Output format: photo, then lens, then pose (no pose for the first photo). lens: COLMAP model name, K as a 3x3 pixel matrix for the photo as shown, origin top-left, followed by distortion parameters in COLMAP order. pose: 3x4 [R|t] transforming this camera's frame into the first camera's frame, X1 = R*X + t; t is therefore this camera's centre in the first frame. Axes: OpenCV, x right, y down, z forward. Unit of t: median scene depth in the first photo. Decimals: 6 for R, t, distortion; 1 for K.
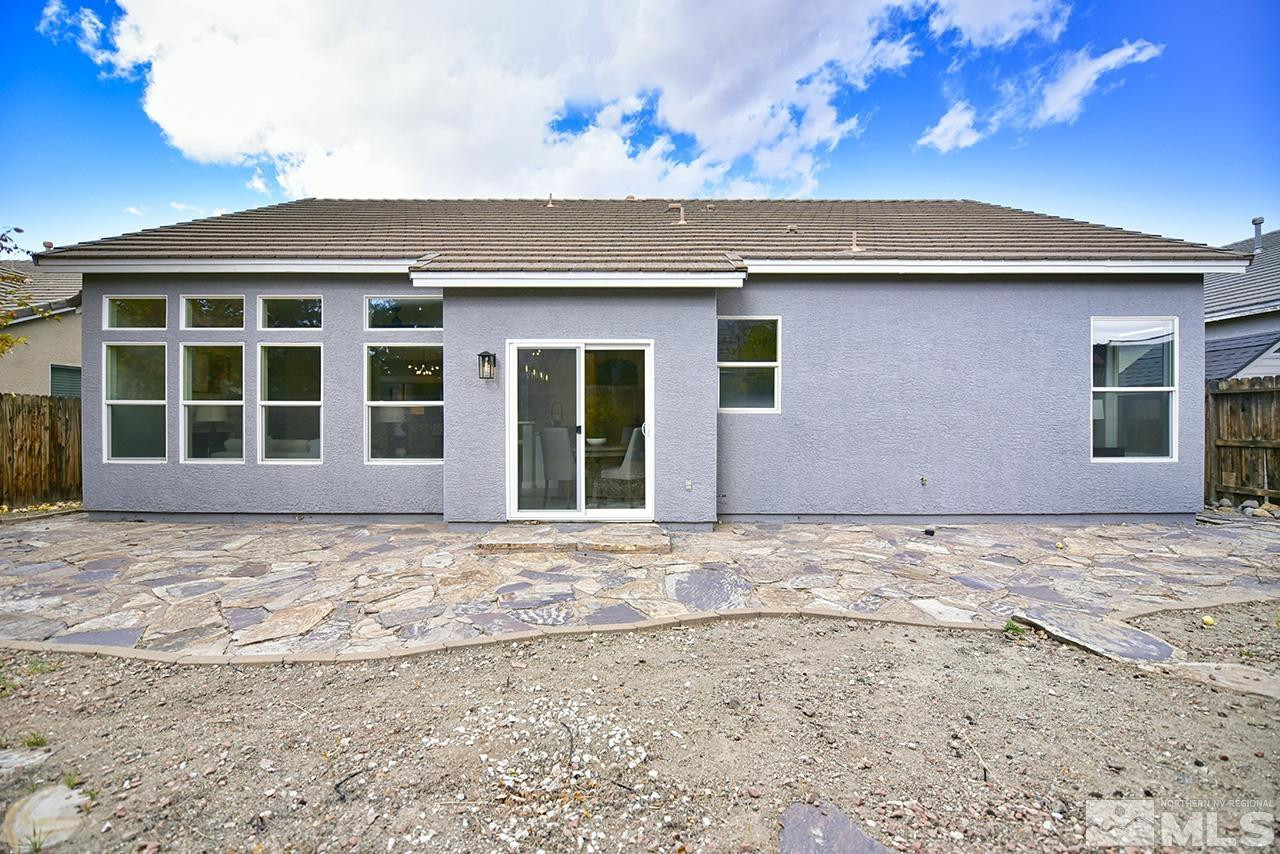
lens RADIAL K [[500.1, 0, 648.5], [0, 500.1, 422.1], [0, 0, 1]] dist [0.000148, 0.000048]
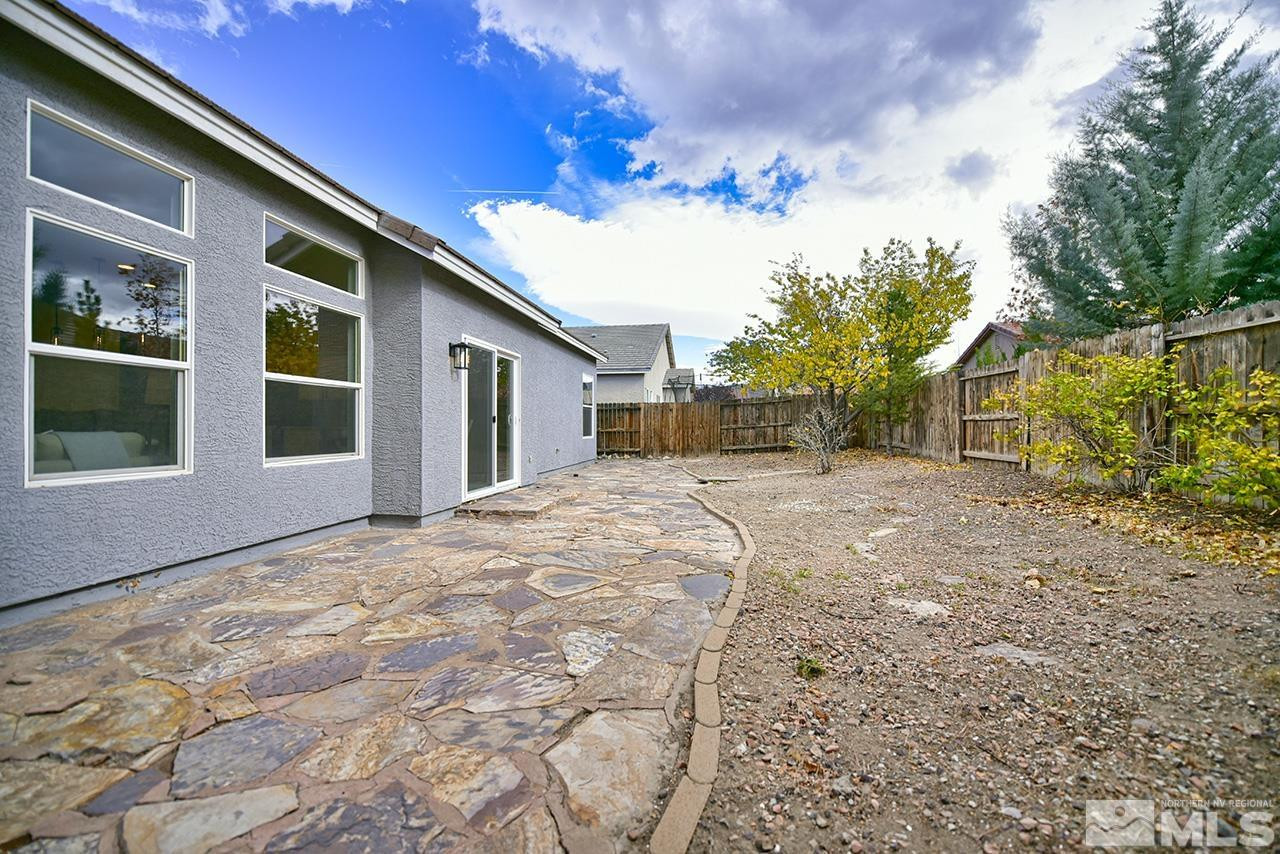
lens RADIAL K [[500.1, 0, 648.5], [0, 500.1, 422.1], [0, 0, 1]] dist [0.000148, 0.000048]
pose [[0.142570, 0.016394, 0.989649, -1.184087], [0.002368, 0.999854, -0.016904, 0.039163], [-0.989782, 0.004753, 0.142510, 0.431380]]
